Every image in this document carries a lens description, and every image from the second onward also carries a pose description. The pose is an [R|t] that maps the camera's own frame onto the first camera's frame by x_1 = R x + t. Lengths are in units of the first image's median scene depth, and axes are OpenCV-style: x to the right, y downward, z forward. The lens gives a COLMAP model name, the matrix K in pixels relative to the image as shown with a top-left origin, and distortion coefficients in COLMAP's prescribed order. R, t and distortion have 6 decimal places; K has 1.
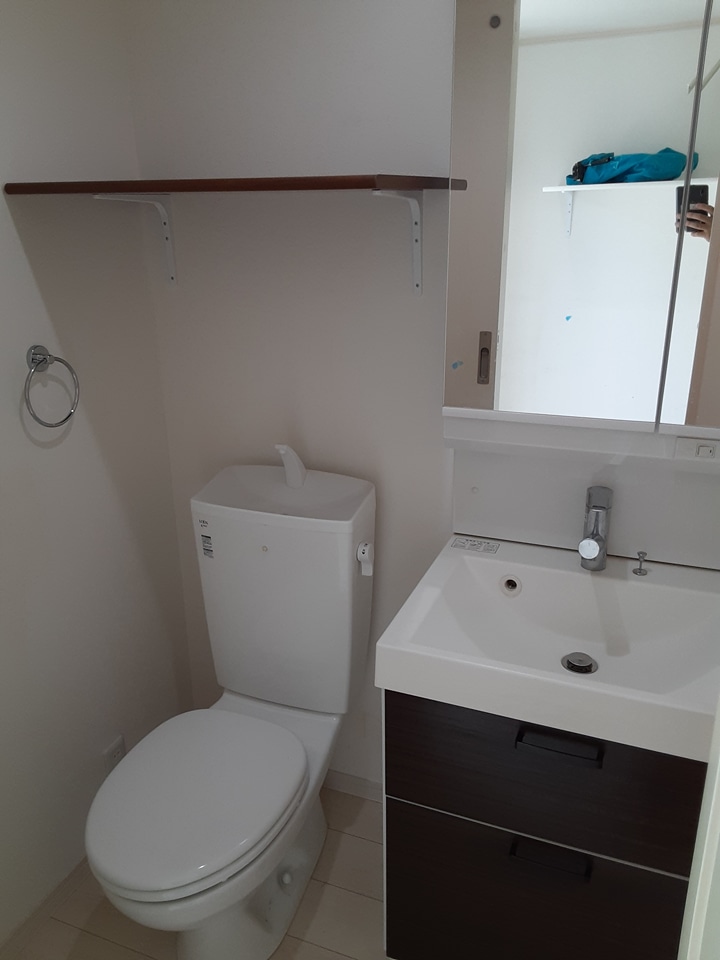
lens RADIAL K [[779.2, 0, 360.0], [0, 779.2, 480.0], [0, 0, 1]] dist [0.105008, -0.135621]
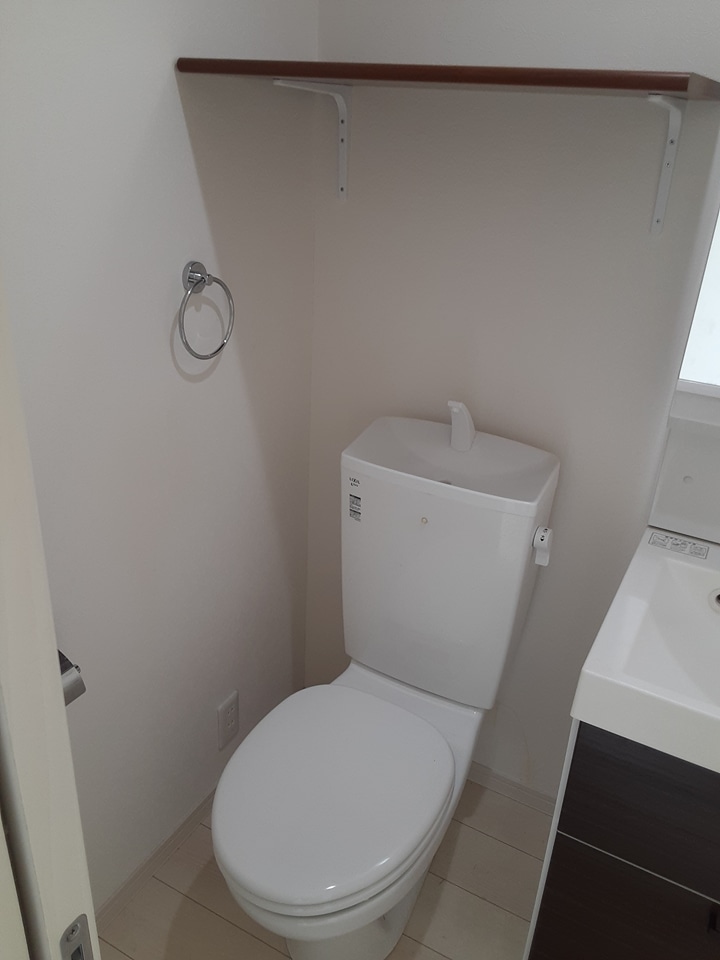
lens RADIAL K [[779.2, 0, 360.0], [0, 779.2, 480.0], [0, 0, 1]] dist [0.105008, -0.135621]
pose [[0.991221, 0.105999, -0.079027, -0.131288], [-0.097423, 0.989641, 0.105450, -0.041443], [0.089386, -0.096825, 0.991279, 0.142479]]
